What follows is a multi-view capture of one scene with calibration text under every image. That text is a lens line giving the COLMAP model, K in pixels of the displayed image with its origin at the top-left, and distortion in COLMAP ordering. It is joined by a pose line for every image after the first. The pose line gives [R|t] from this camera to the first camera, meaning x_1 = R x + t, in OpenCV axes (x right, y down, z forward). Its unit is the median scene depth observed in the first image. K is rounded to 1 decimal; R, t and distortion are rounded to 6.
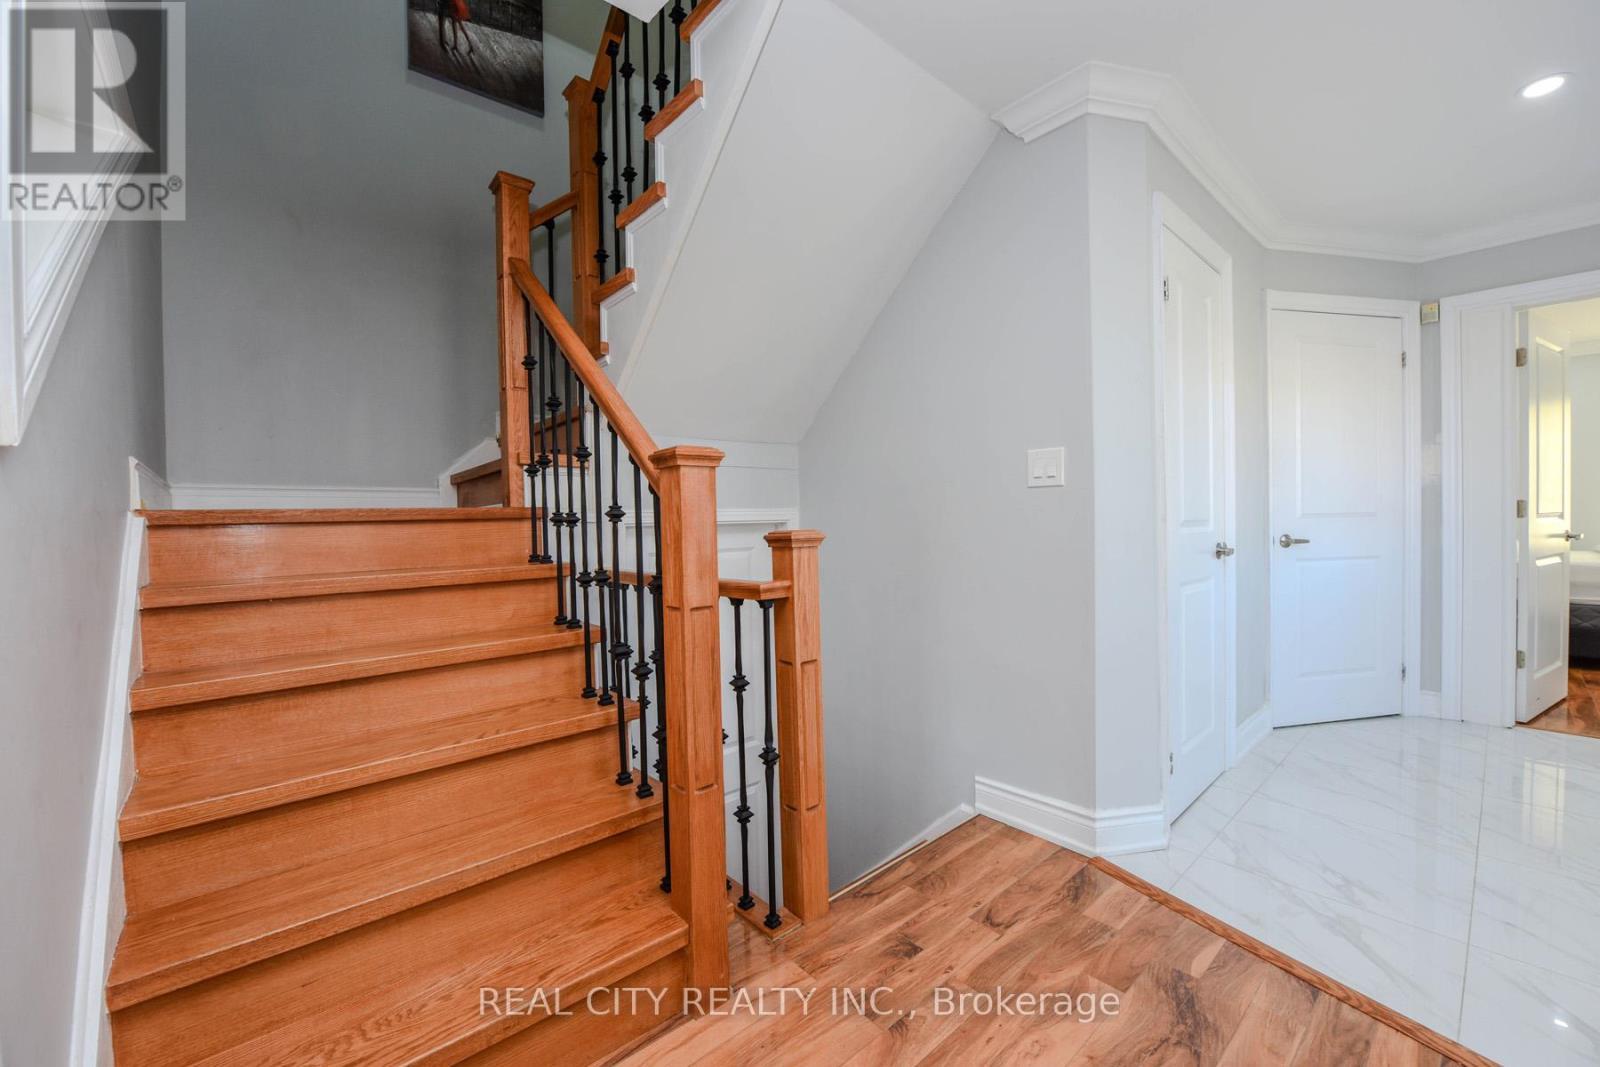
lens RADIAL K [[636.1, 0, 796.6], [0, 636.1, 533.4], [0, 0, 1]] dist [-0.016310, -0.000139]
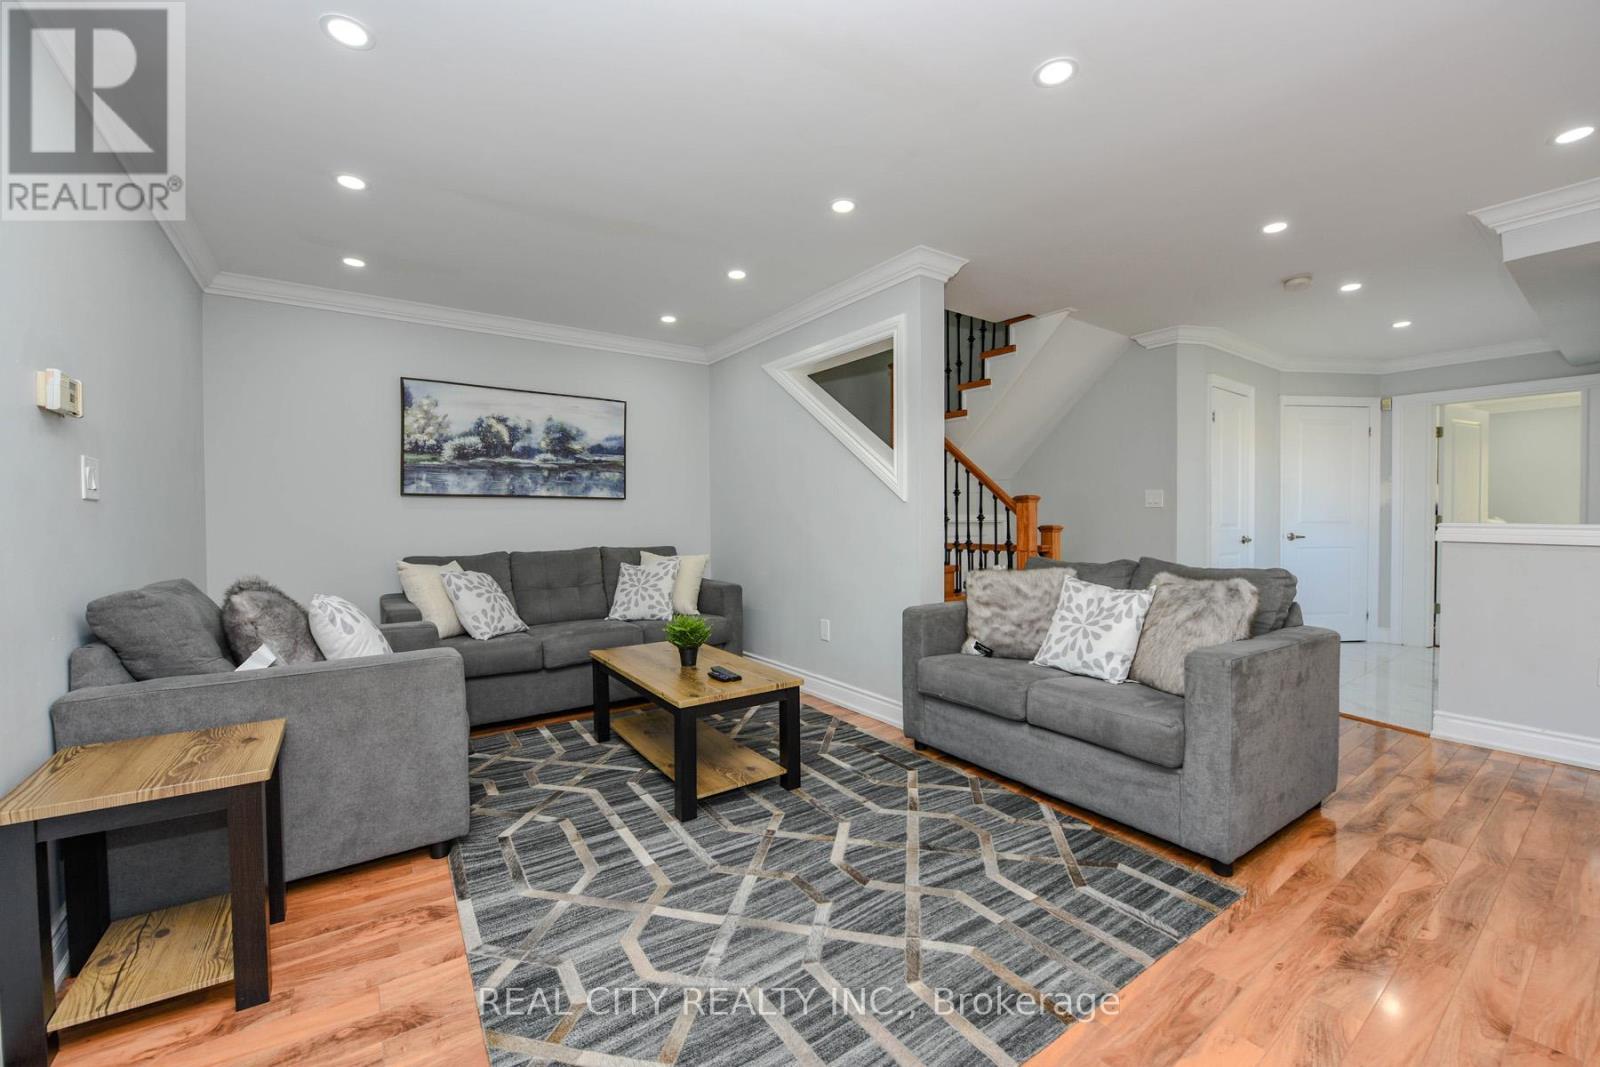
lens RADIAL K [[636.1, 0, 796.6], [0, 636.1, 533.4], [0, 0, 1]] dist [-0.016310, -0.000139]
pose [[0.994486, 0.016918, -0.103493, -0.423187], [-0.016948, 0.999856, 0.000583, 0.025976], [0.103488, 0.001175, 0.994630, -0.912836]]
